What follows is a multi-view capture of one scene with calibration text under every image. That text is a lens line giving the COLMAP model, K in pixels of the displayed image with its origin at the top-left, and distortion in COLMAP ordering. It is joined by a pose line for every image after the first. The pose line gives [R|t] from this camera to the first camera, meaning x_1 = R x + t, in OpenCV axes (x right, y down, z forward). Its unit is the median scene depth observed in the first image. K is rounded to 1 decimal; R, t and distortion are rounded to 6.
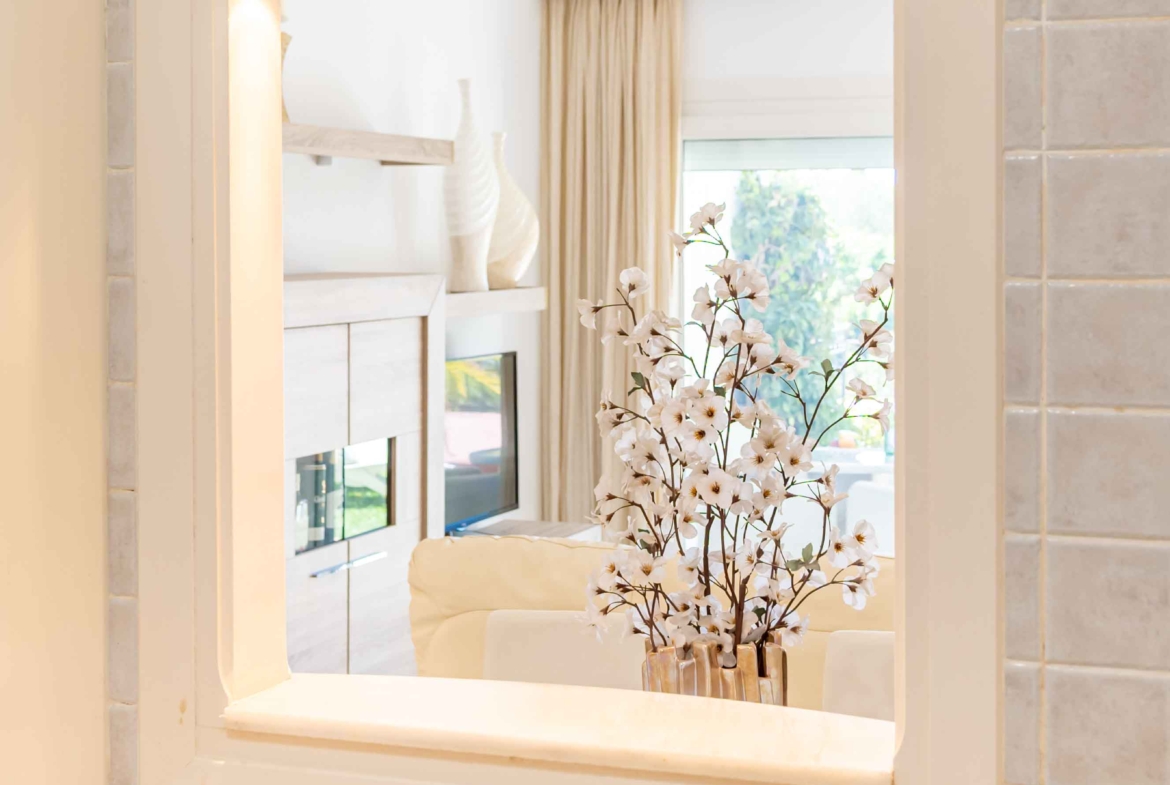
lens RADIAL K [[2093.1, 0, 584.5], [0, 2093.1, 393.0], [0, 0, 1]] dist [-0.316502, 0.000000]
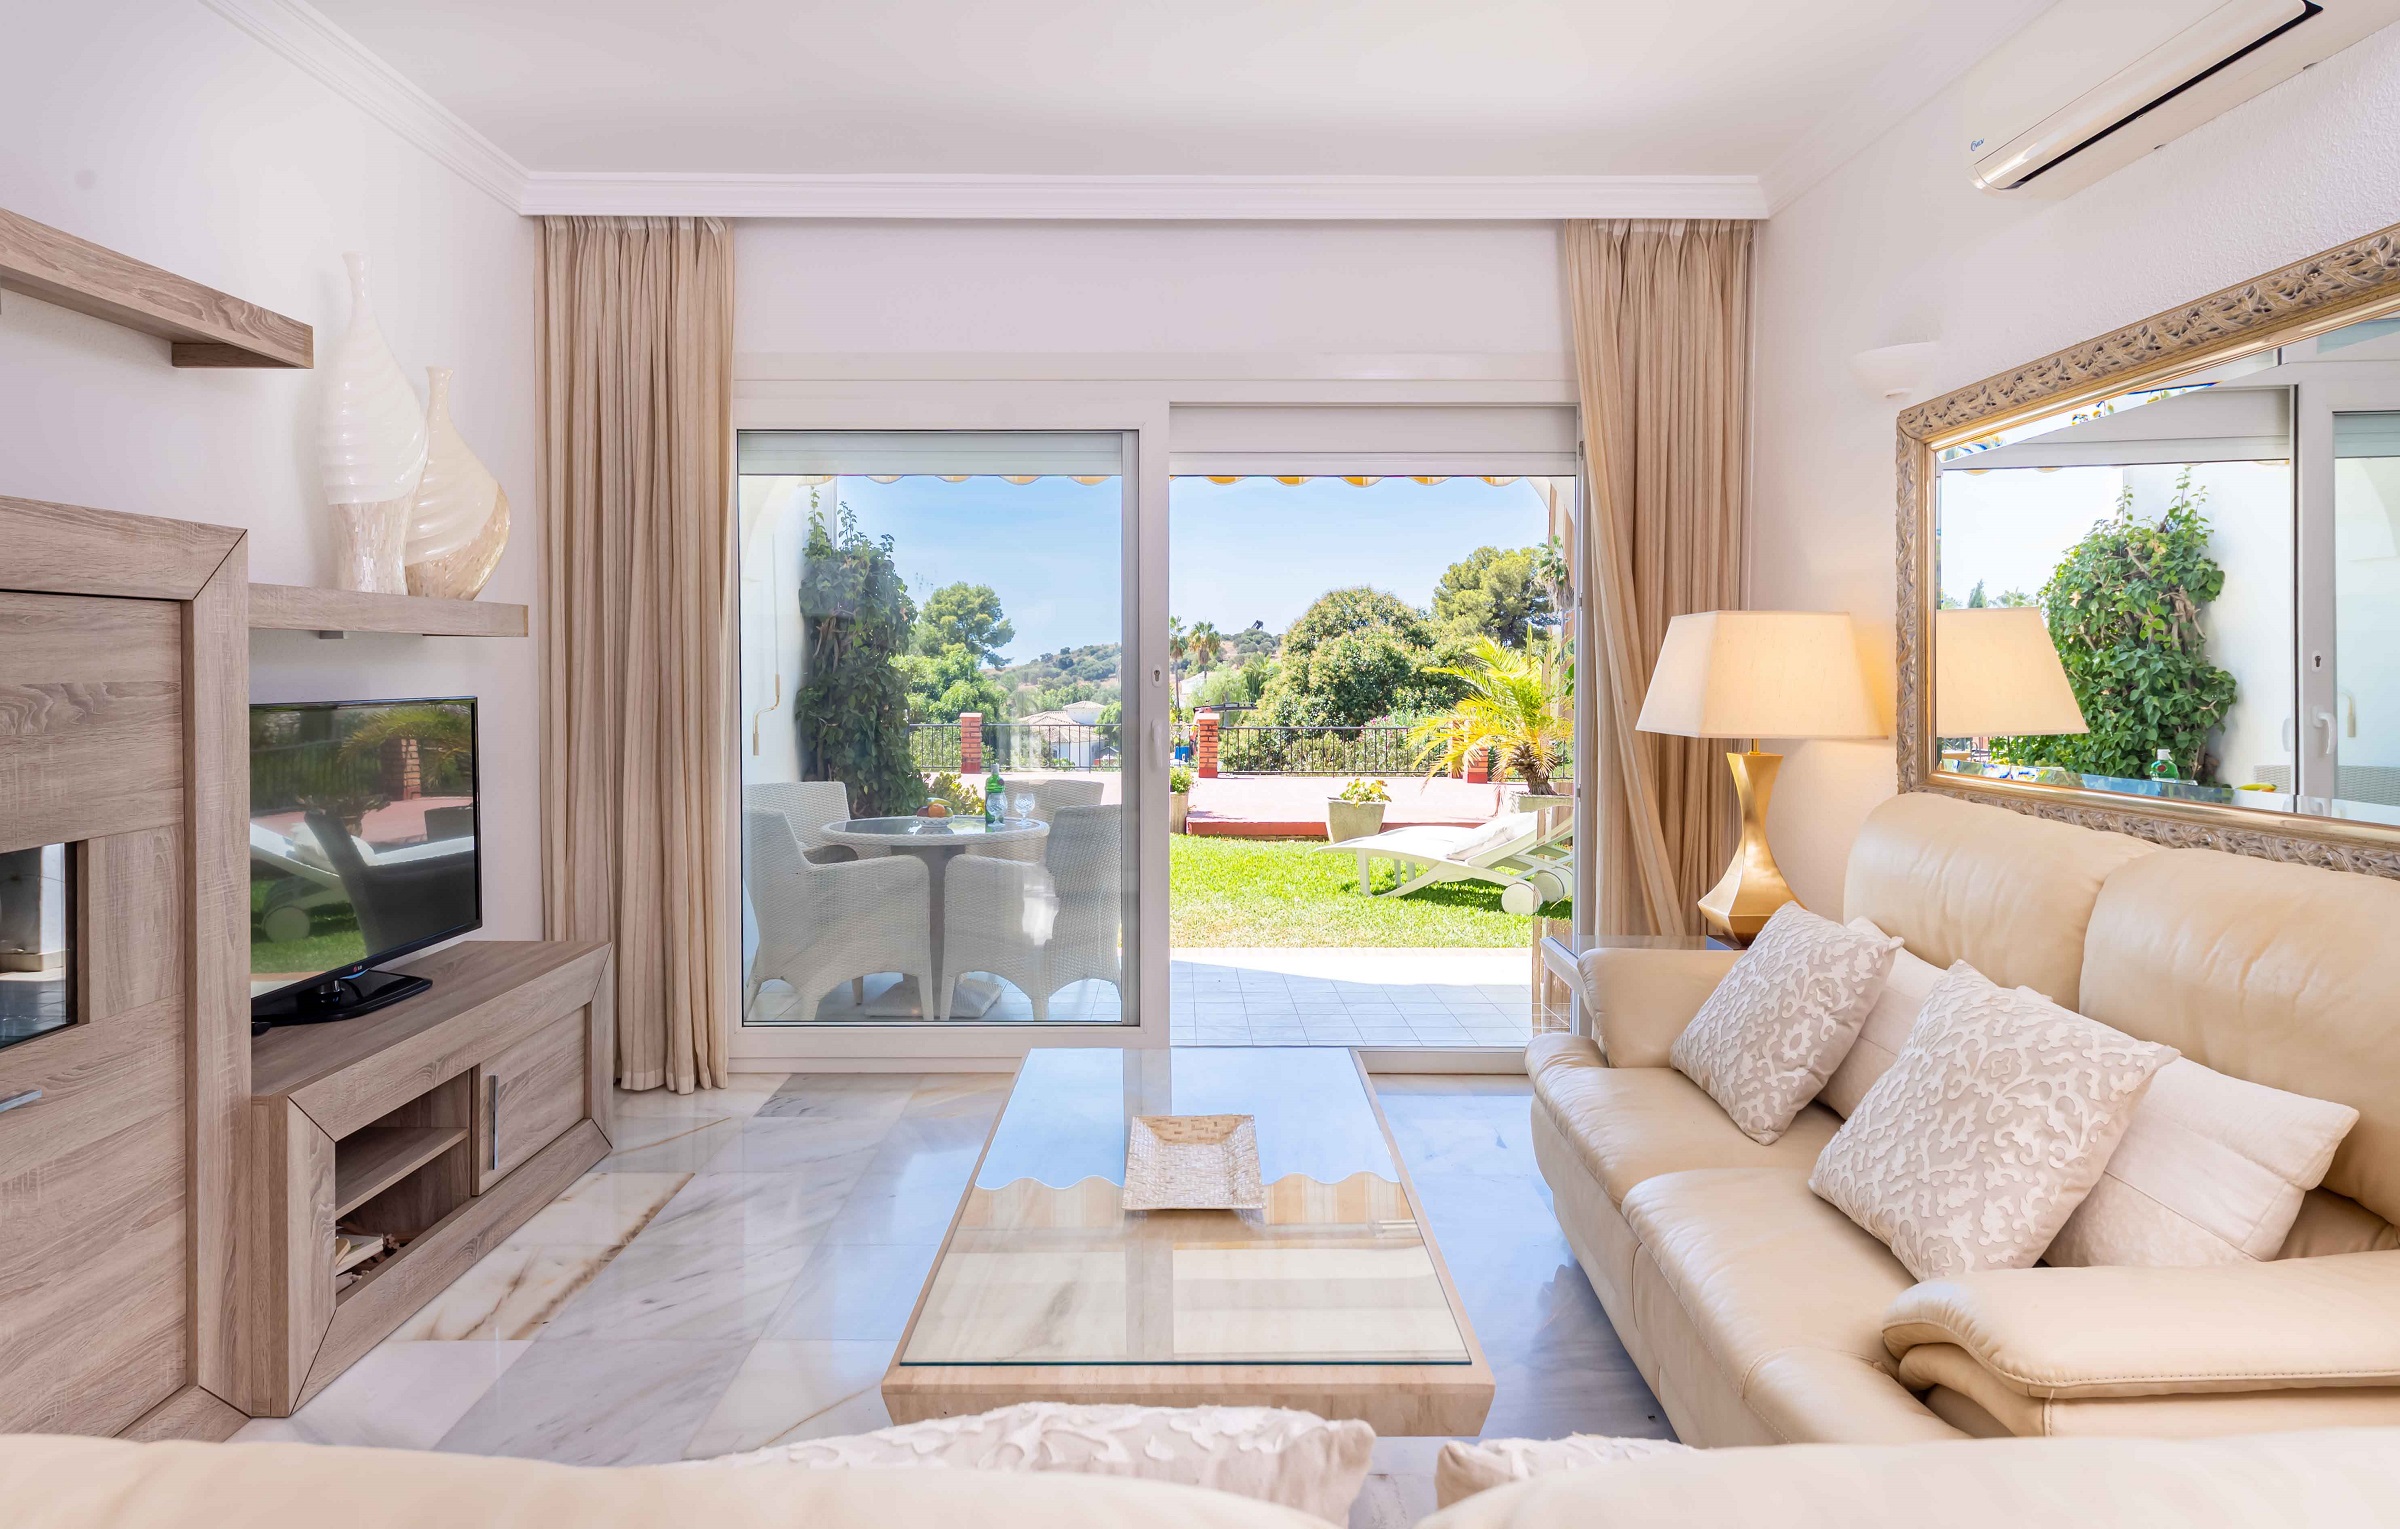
lens RADIAL K [[1344.5, 0, 1139.5], [0, 1344.5, 695.5], [0, 0, 1]] dist [0.017471, -0.002280]
pose [[0.950767, -0.002668, 0.309896, 0.026690], [0.019826, 0.998438, -0.052231, 0.005222], [-0.309273, 0.055804, 0.949335, 0.369192]]
